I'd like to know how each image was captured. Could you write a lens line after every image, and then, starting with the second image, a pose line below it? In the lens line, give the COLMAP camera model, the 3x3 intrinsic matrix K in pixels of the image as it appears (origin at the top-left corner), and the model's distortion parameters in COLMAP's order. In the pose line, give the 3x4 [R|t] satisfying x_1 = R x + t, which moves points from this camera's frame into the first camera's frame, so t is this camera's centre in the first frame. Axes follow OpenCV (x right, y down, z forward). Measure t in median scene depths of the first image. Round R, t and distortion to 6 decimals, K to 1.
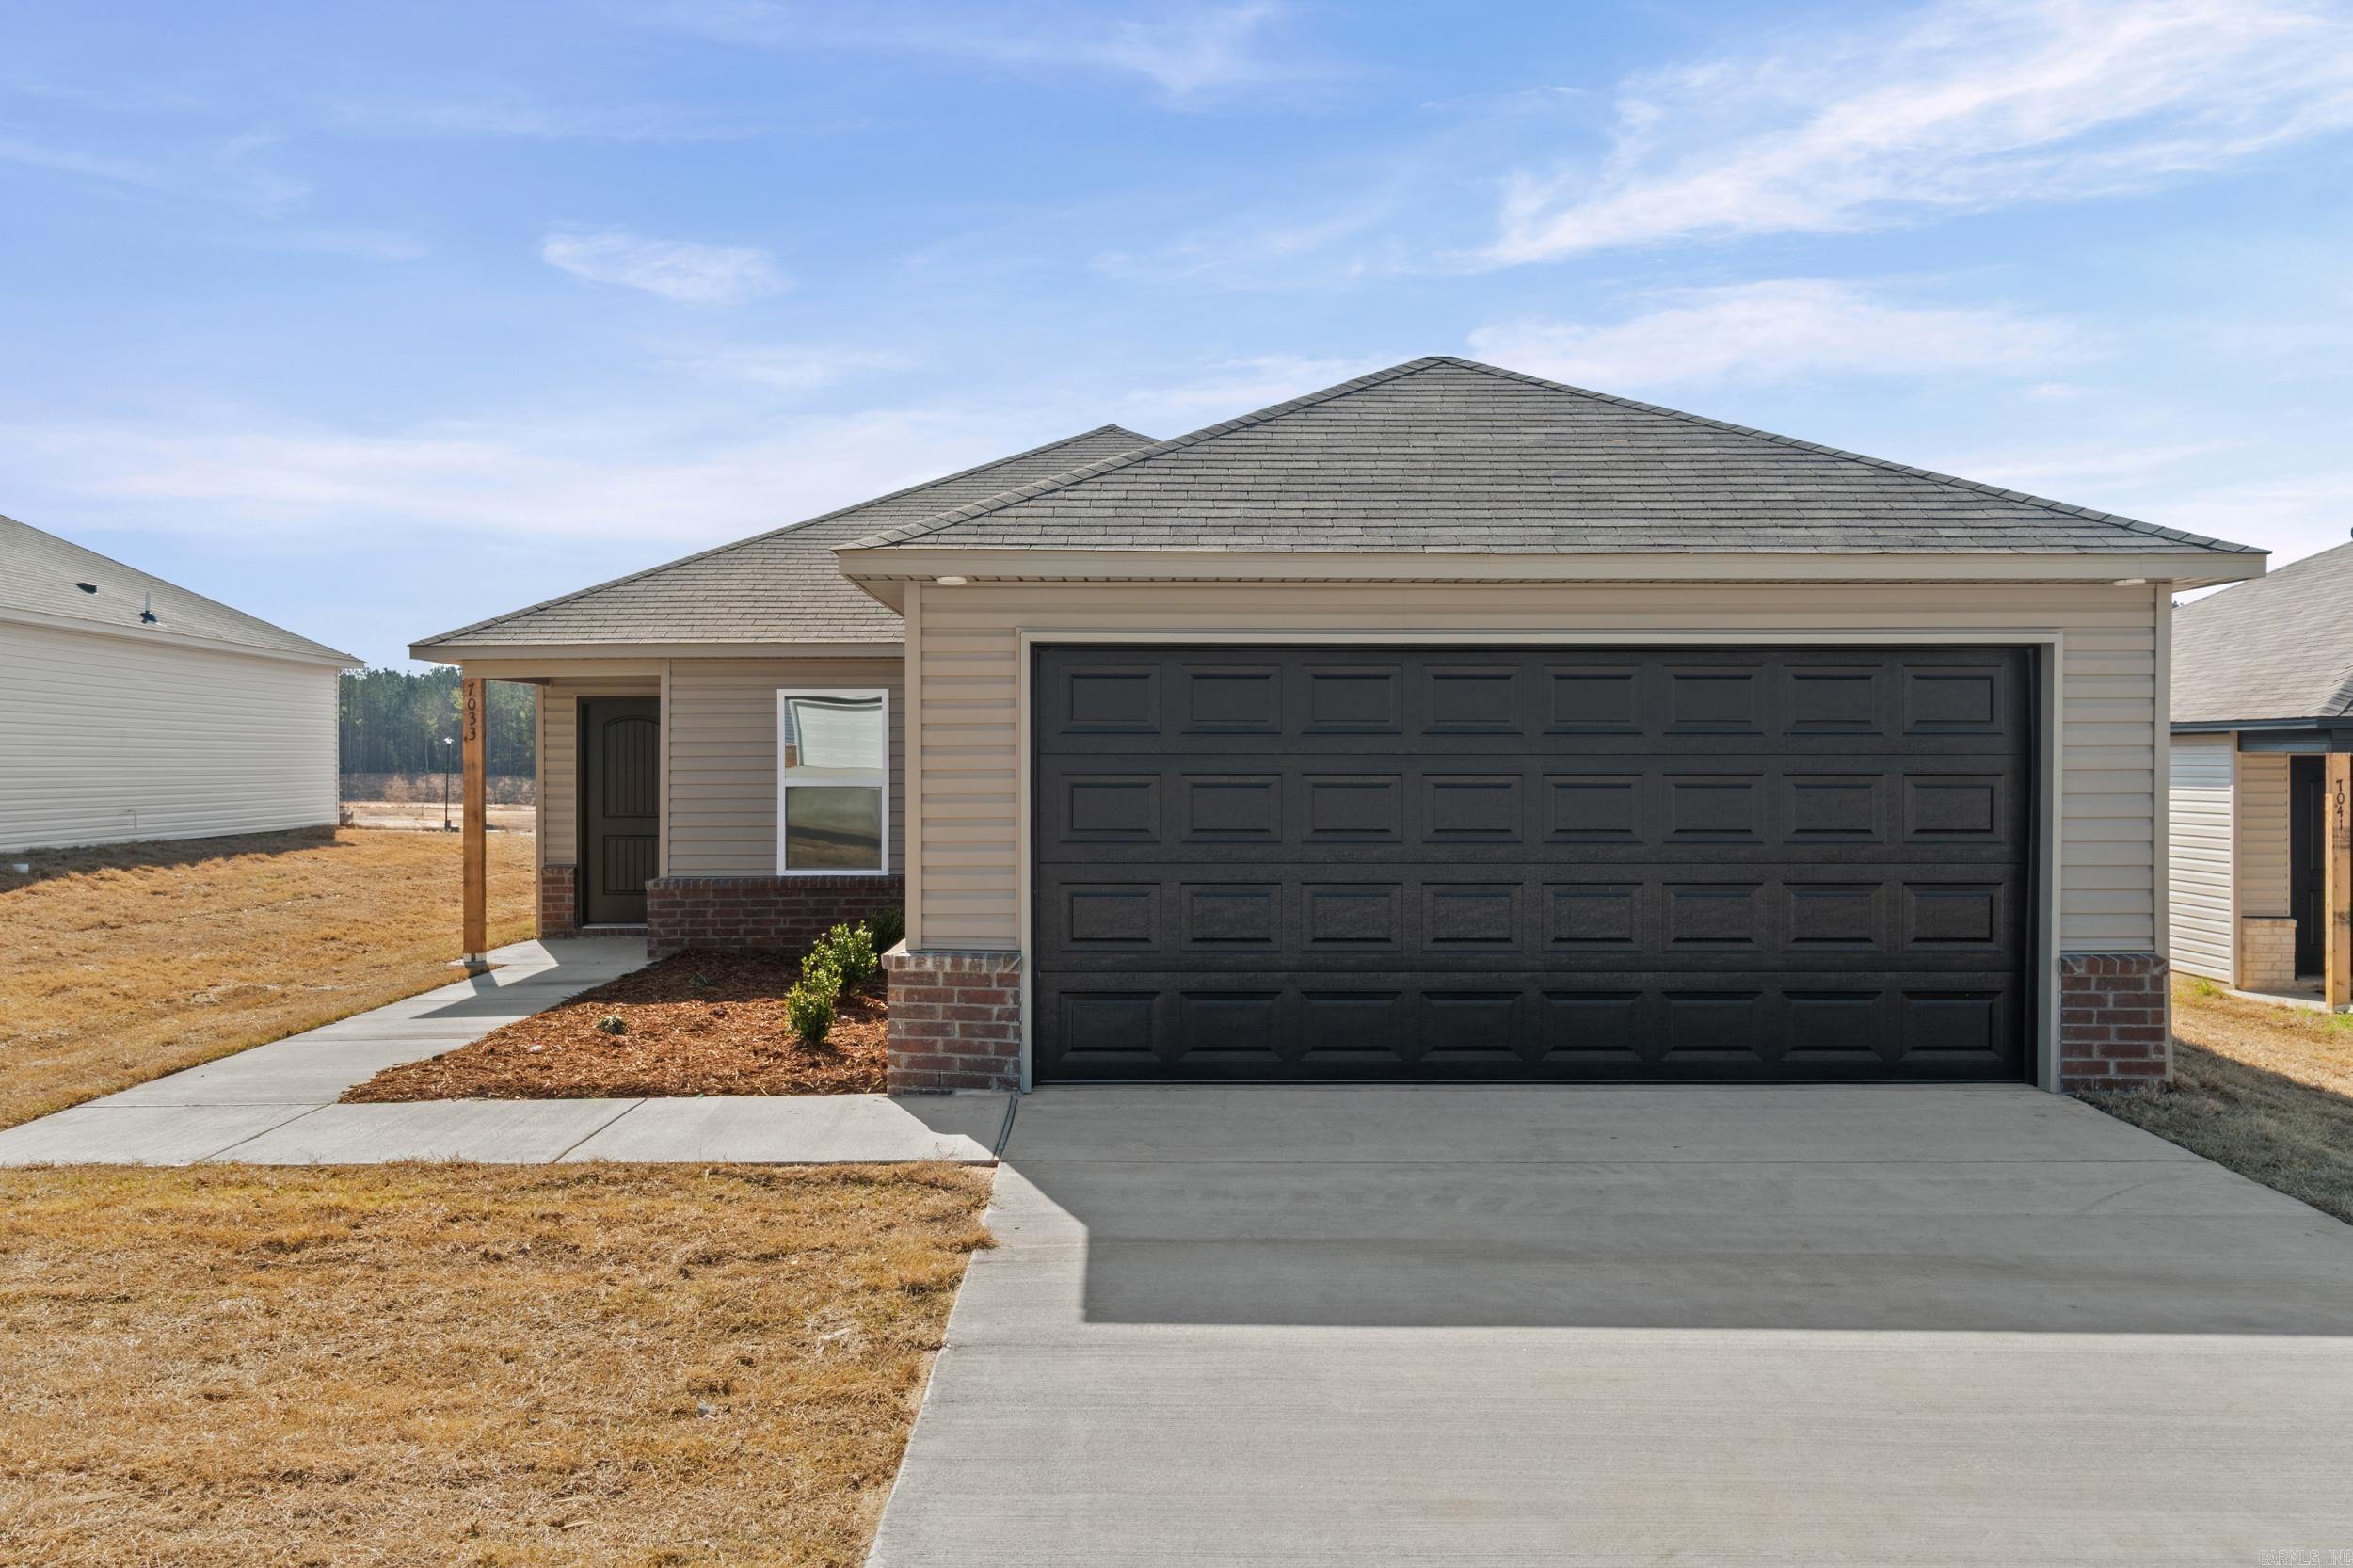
lens RADIAL K [[1783.9, 0, 1128.2], [0, 1783.9, 780.5], [0, 0, 1]] dist [-0.001979, -0.000925]
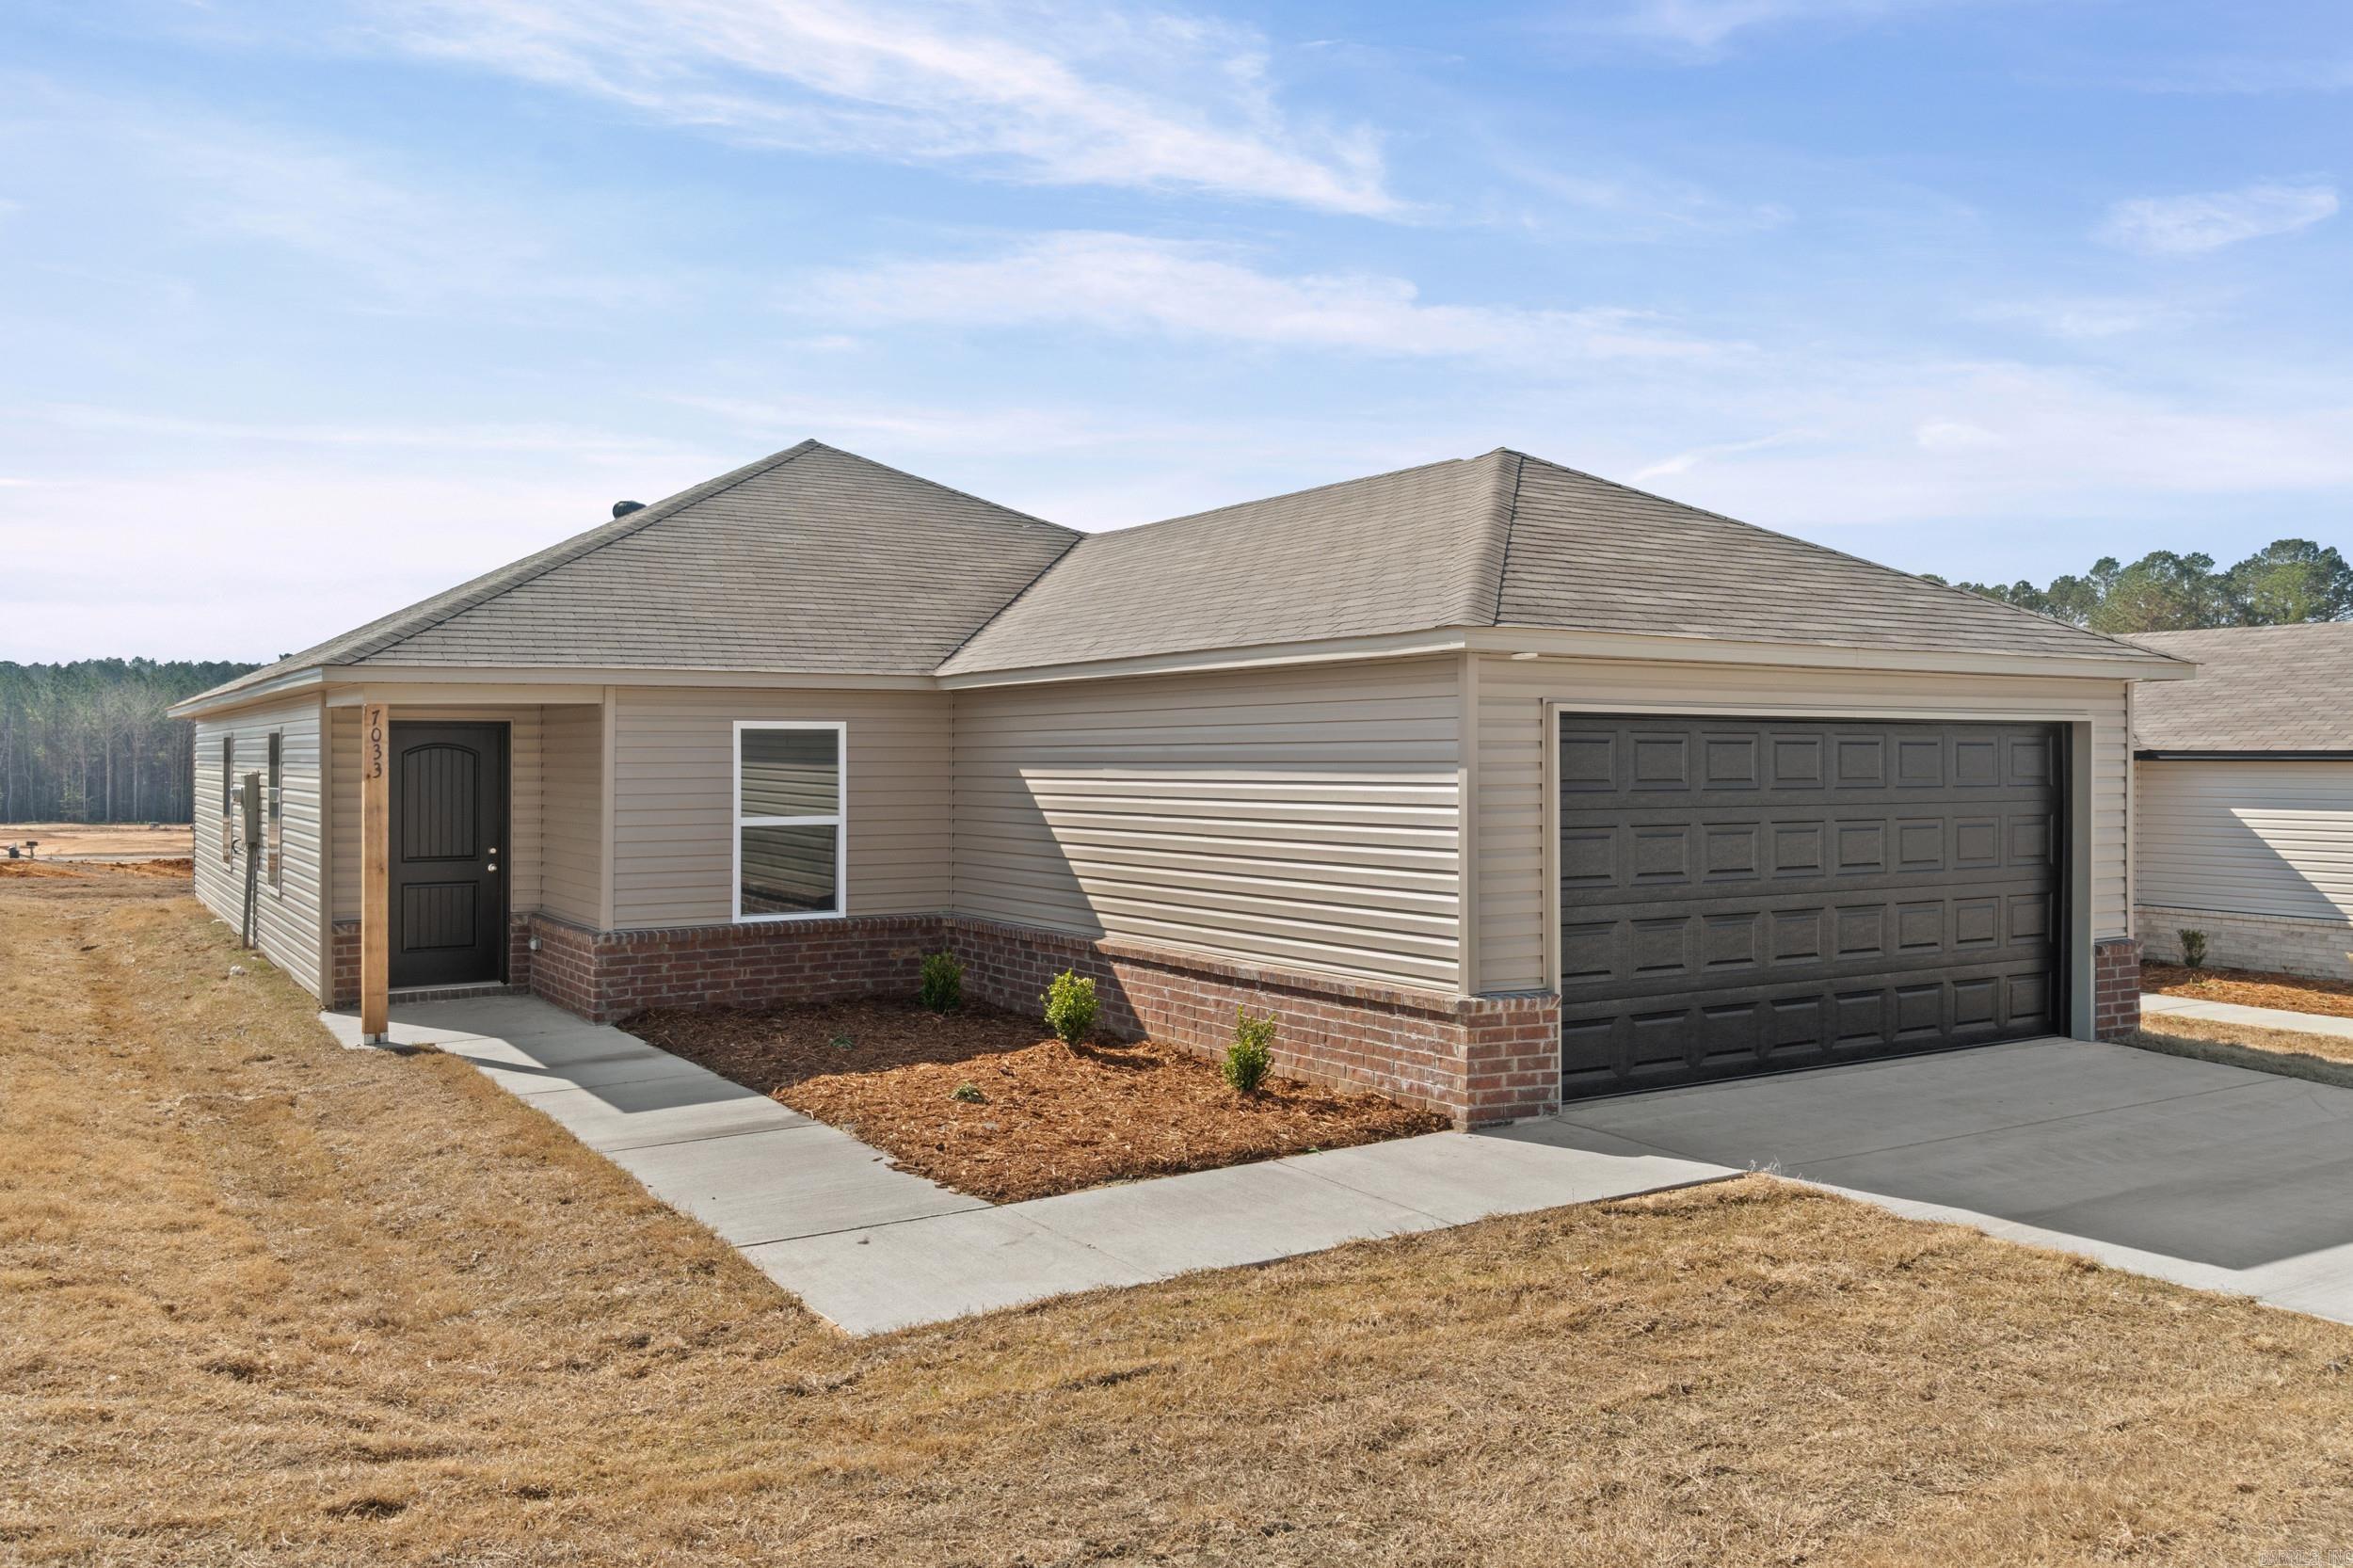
lens RADIAL K [[1783.9, 0, 1128.2], [0, 1783.9, 780.5], [0, 0, 1]] dist [-0.001979, -0.000925]
pose [[0.856732, -0.005705, 0.515730, -0.729435], [0.004269, 0.999983, 0.003970, -0.033843], [-0.515744, -0.001199, 0.856742, 0.156105]]
